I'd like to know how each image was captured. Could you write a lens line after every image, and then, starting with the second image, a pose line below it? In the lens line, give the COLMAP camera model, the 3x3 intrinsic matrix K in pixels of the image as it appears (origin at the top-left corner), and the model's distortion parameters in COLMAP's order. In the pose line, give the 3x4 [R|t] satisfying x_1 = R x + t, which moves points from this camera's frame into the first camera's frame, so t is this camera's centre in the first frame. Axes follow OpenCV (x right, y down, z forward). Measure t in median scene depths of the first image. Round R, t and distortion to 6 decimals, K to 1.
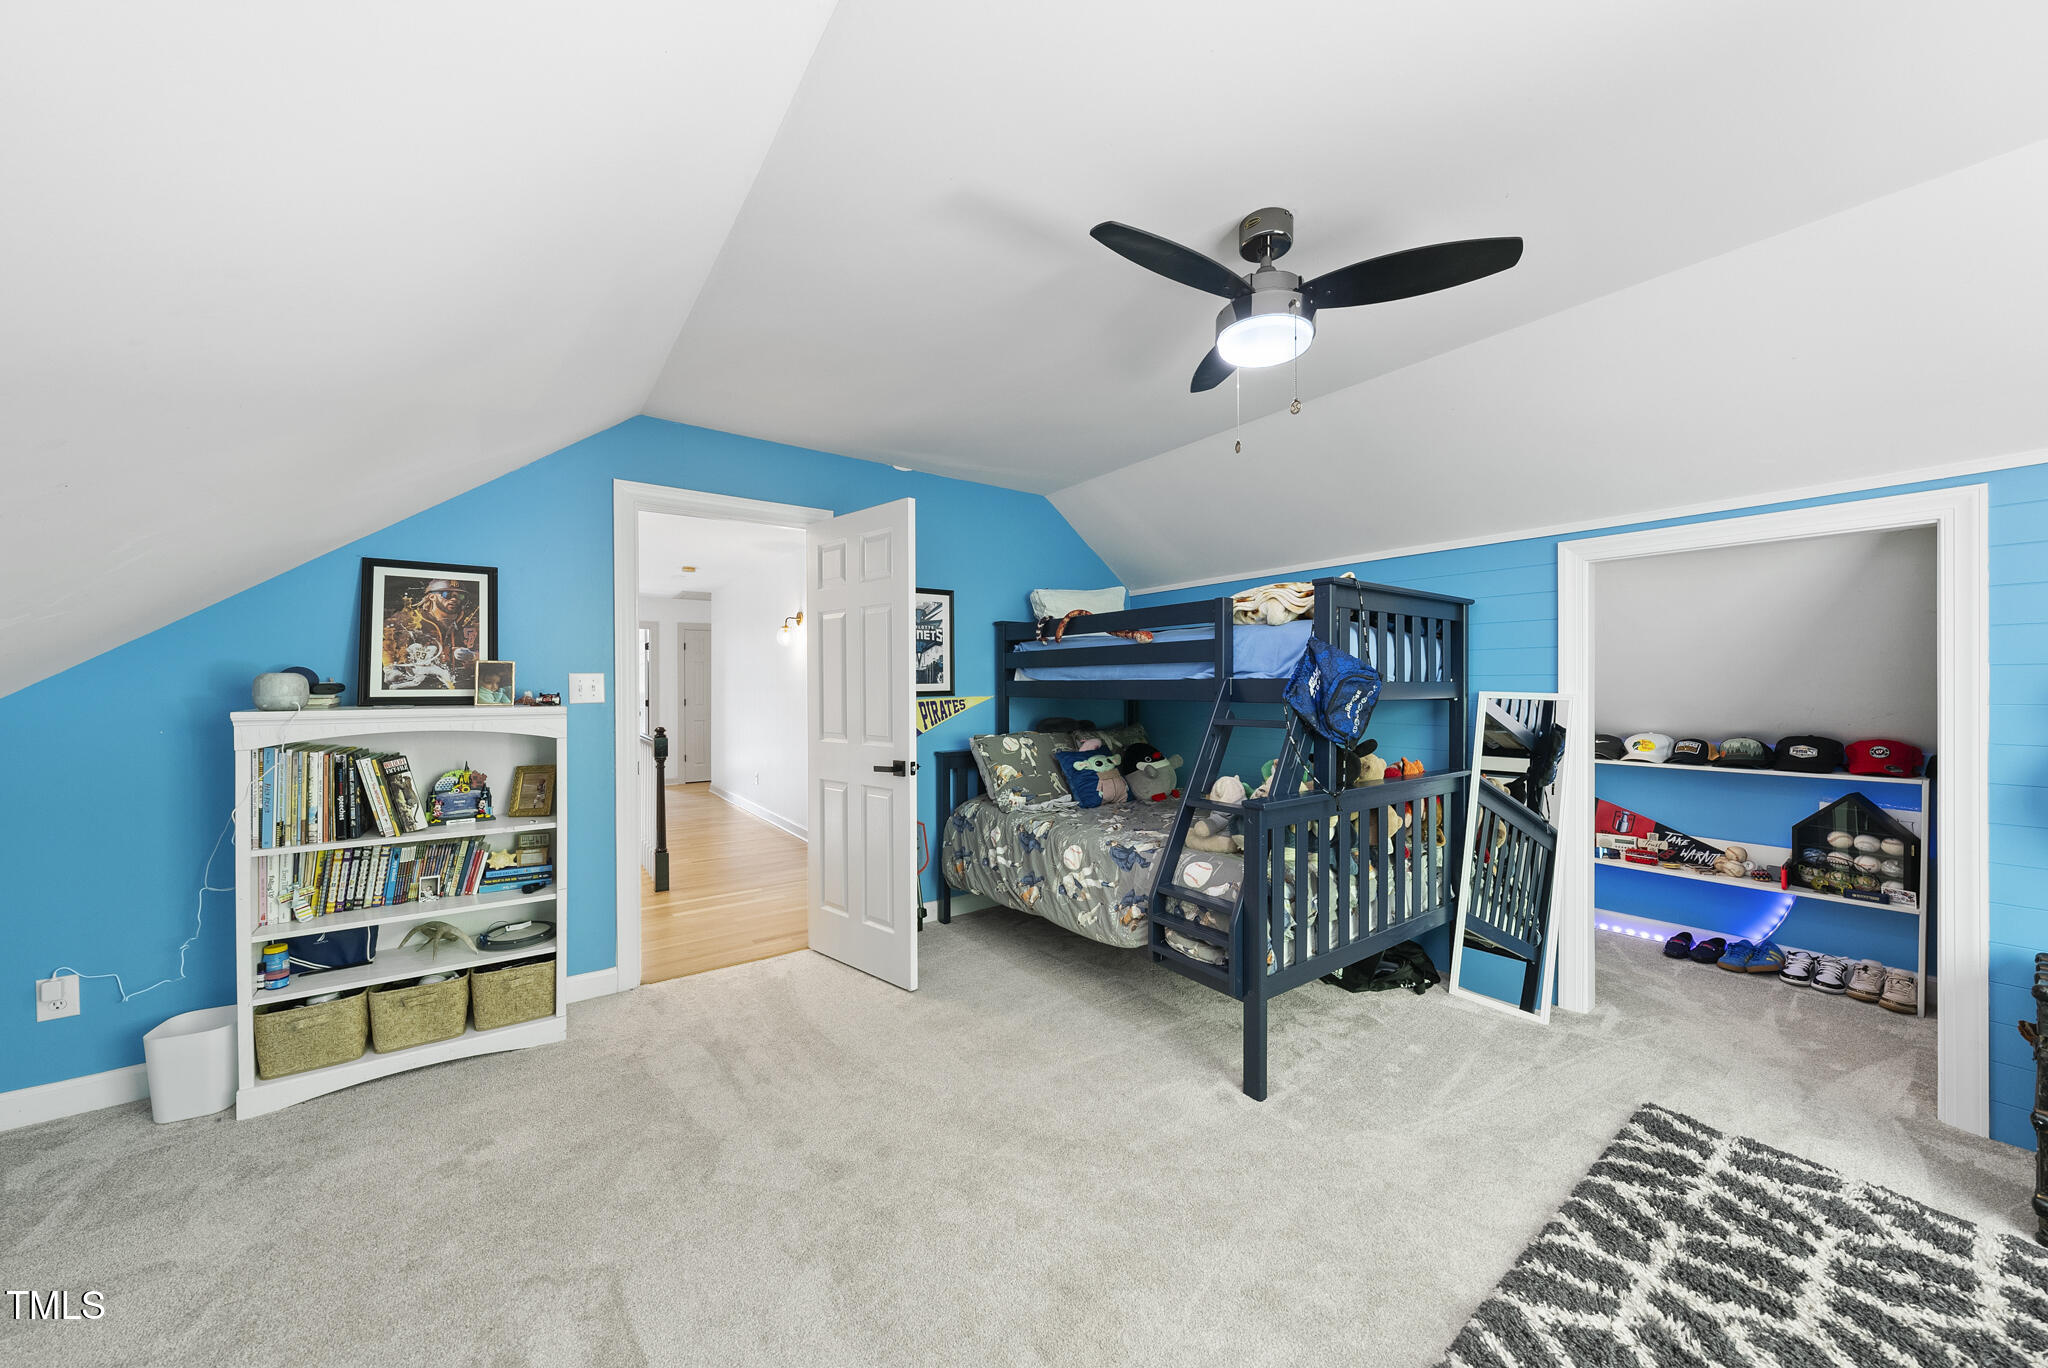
lens RADIAL K [[720.8, 0, 1036.2], [0, 720.8, 688.0], [0, 0, 1]] dist [0.002603, -0.000736]
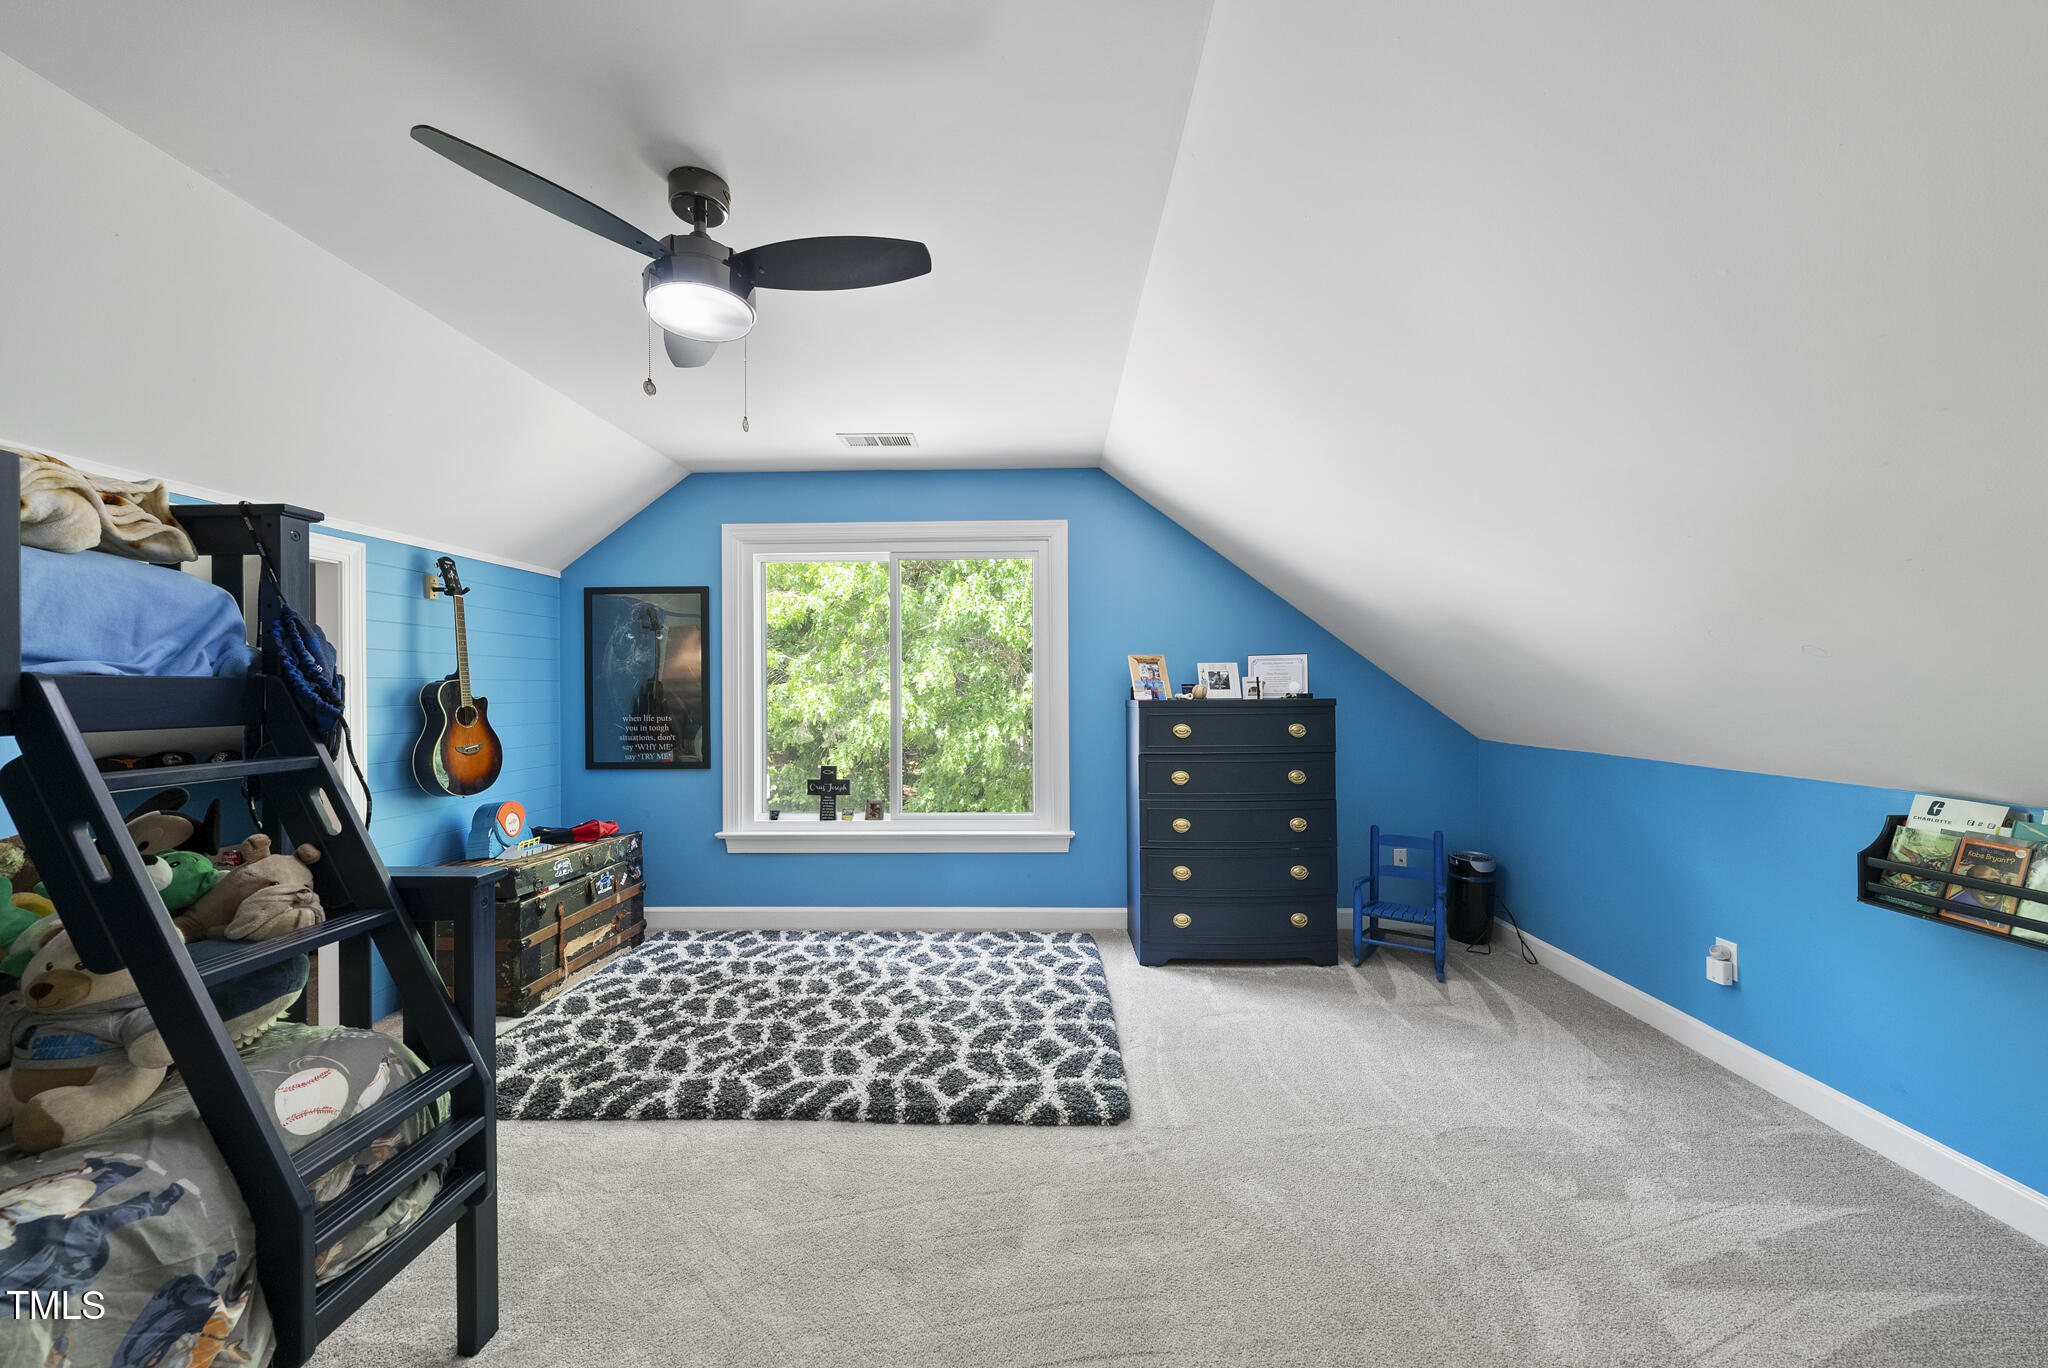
lens RADIAL K [[733.1, 0, 1026.4], [0, 733.1, 689.8], [0, 0, 1]] dist [-0.002033, -0.000110]
pose [[-0.782824, 0.003627, 0.622233, -0.417791], [0.005373, 0.999985, 0.000931, -0.004317], [-0.622220, 0.004072, -0.782831, 1.051864]]
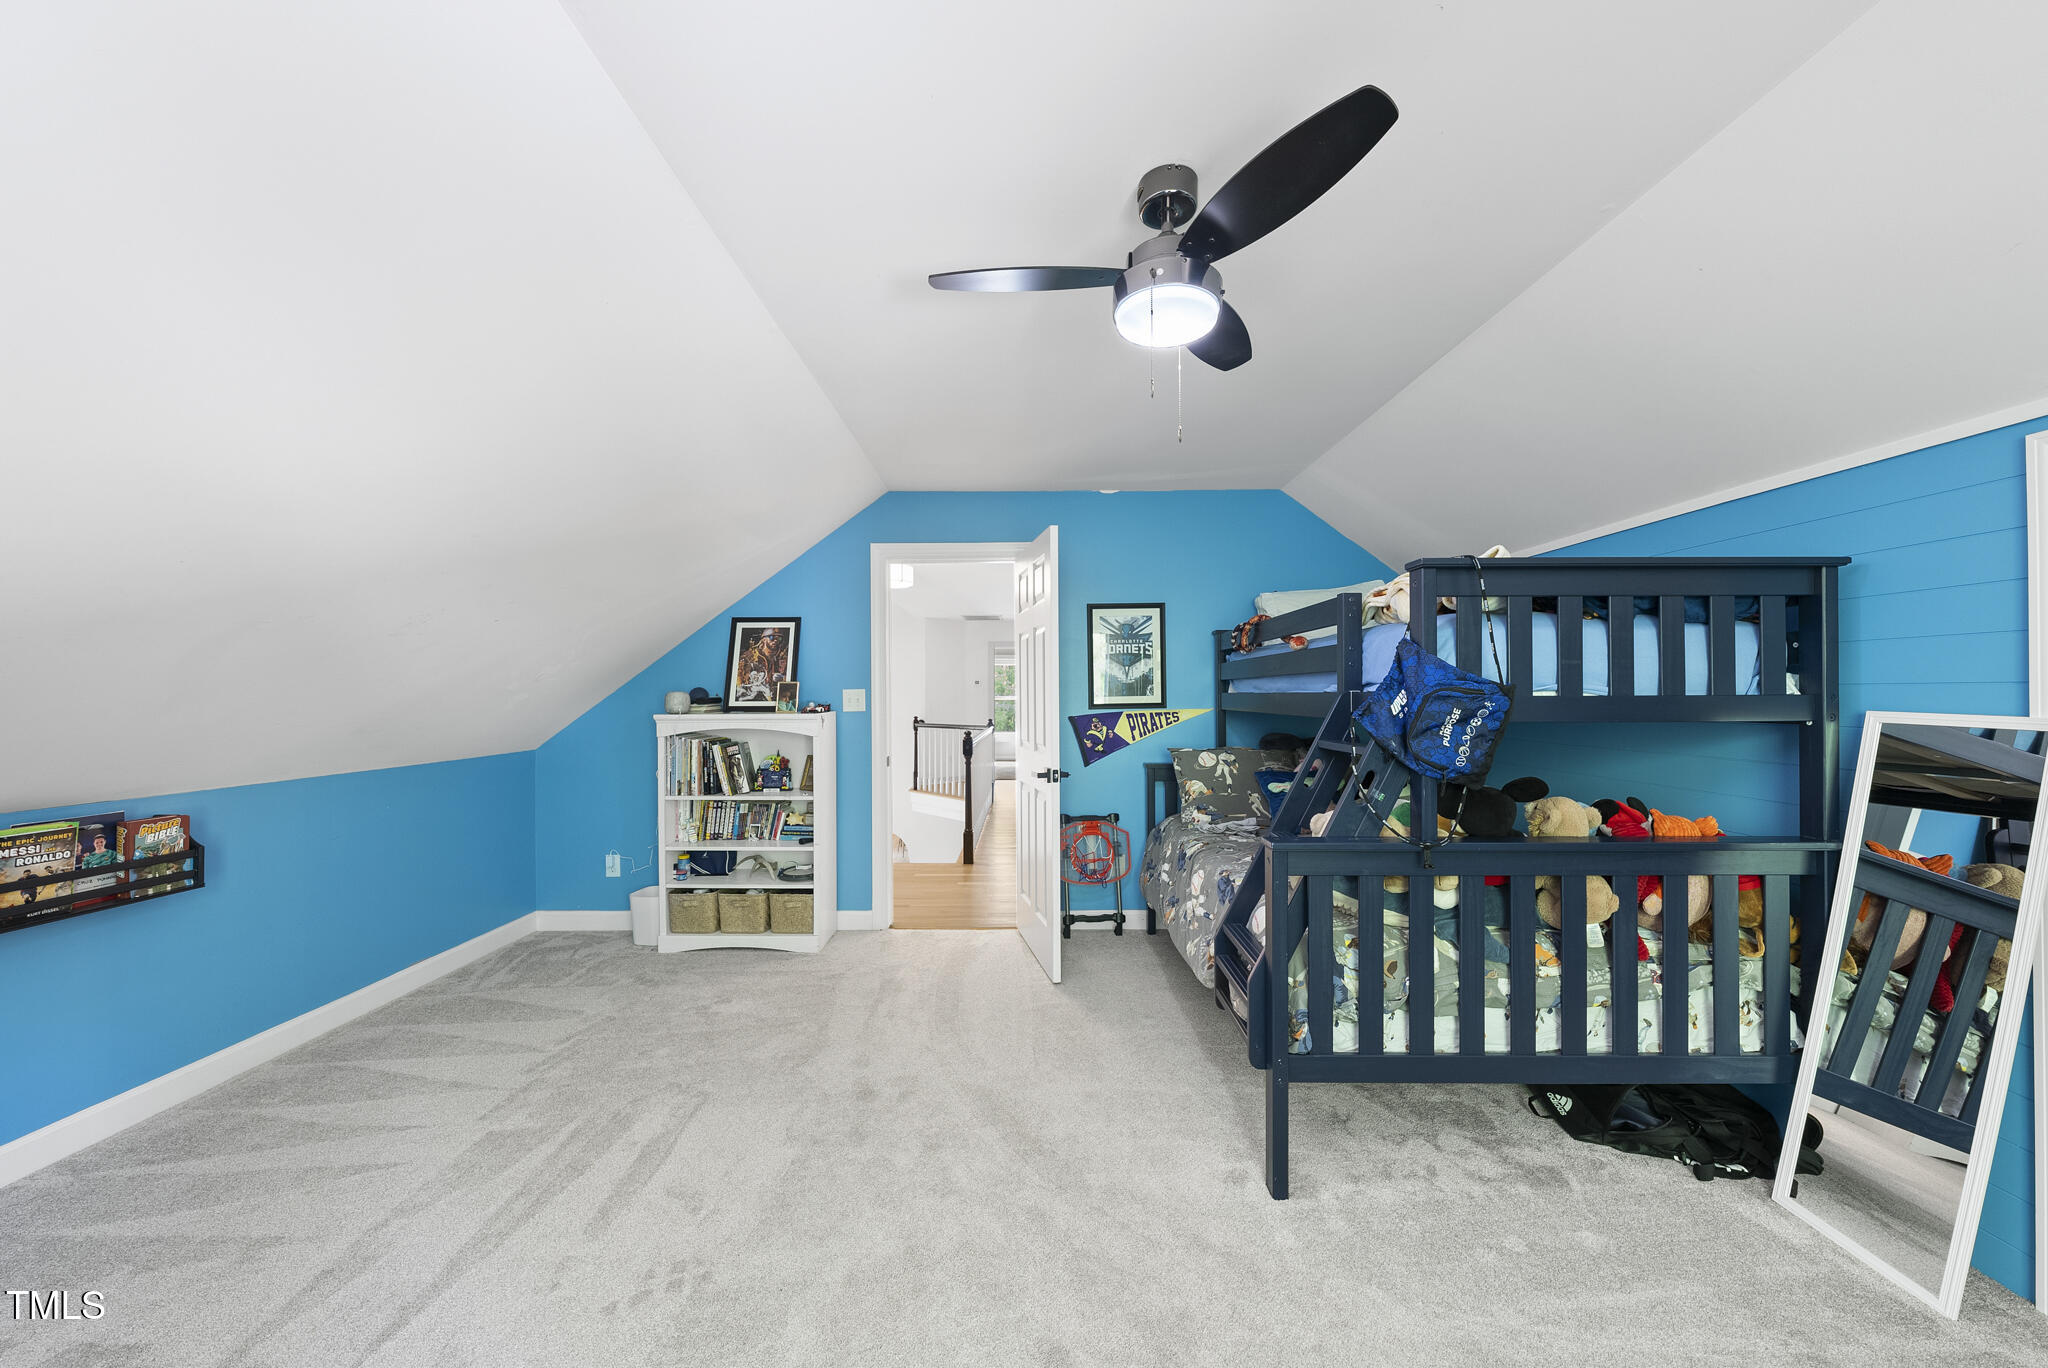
lens RADIAL K [[720.8, 0, 1027.6], [0, 720.8, 692.7], [0, 0, 1]] dist [0.002603, -0.000736]
pose [[0.793317, -0.002839, -0.608802, 0.517462], [-0.000077, 0.999989, -0.004763, -0.008758], [0.608808, 0.003826, 0.793308, 0.138765]]
